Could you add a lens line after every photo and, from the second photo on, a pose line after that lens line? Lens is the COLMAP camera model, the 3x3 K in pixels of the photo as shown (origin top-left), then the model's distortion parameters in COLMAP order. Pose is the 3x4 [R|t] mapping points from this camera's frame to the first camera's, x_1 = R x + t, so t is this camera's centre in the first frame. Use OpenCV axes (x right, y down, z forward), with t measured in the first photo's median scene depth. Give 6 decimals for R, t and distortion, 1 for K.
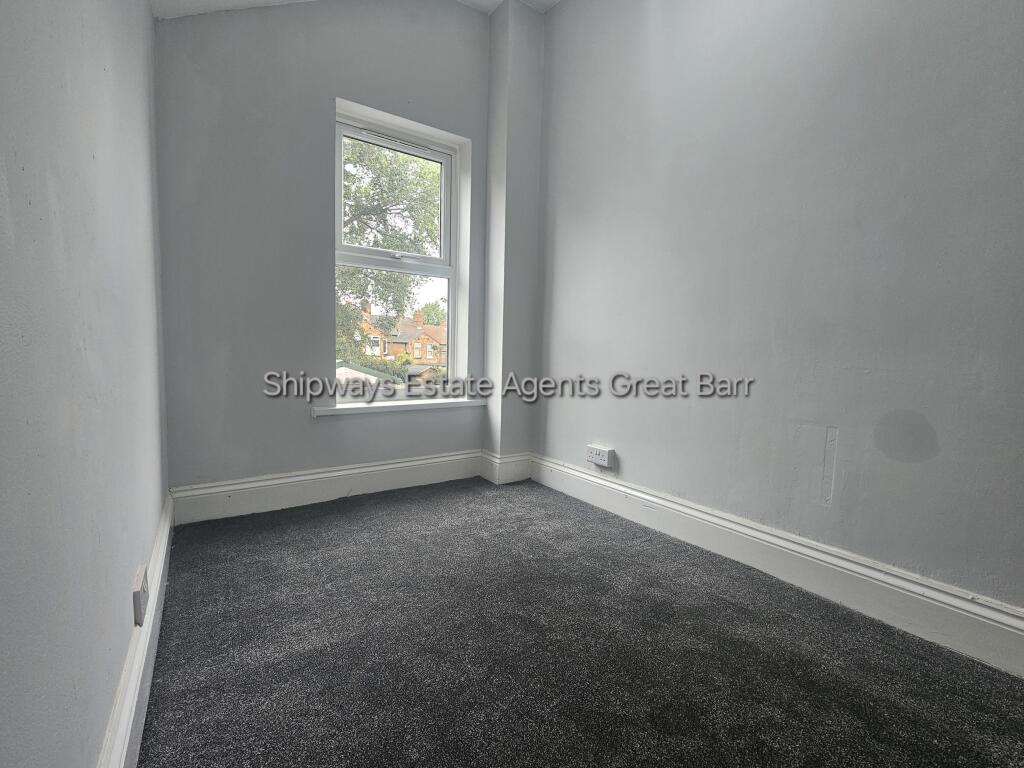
lens RADIAL K [[441.4, 0, 509.3], [0, 441.4, 381.4], [0, 0, 1]] dist [-0.001363, 0.000490]
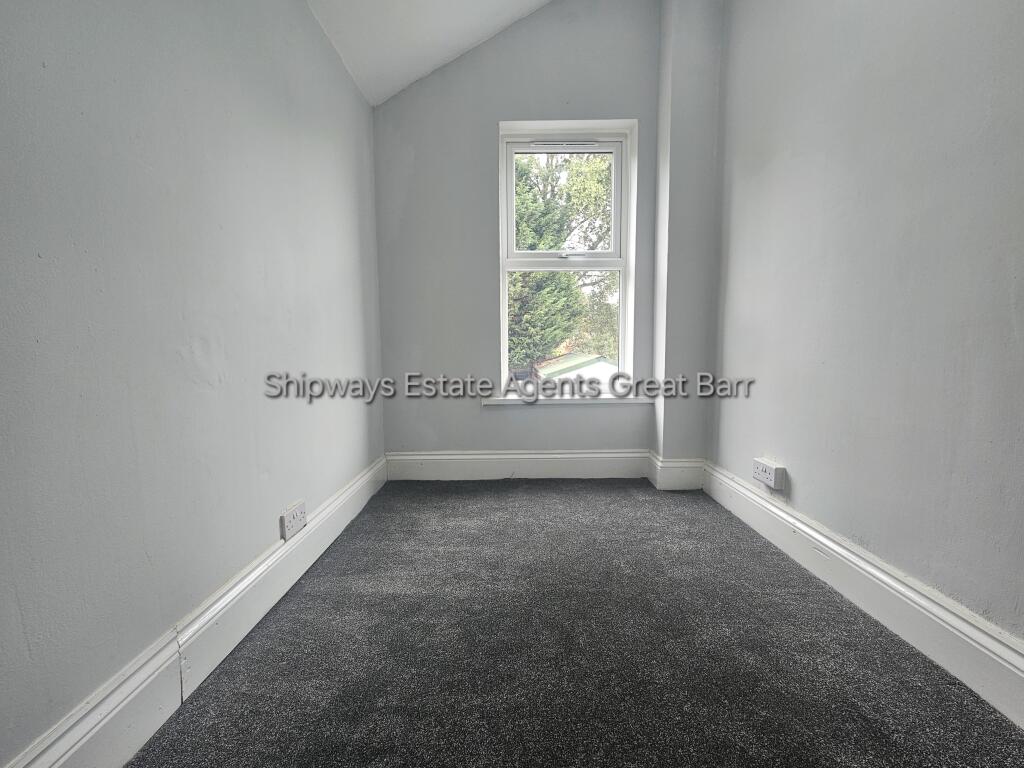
lens RADIAL K [[430.8, 0, 511.1], [0, 430.8, 380.7], [0, 0, 1]] dist [-0.000394, 0.000992]
pose [[0.830270, 0.021065, -0.556963, 0.243516], [-0.013695, 0.999755, 0.017397, -0.004976], [0.557193, -0.006817, 0.830355, 0.097829]]
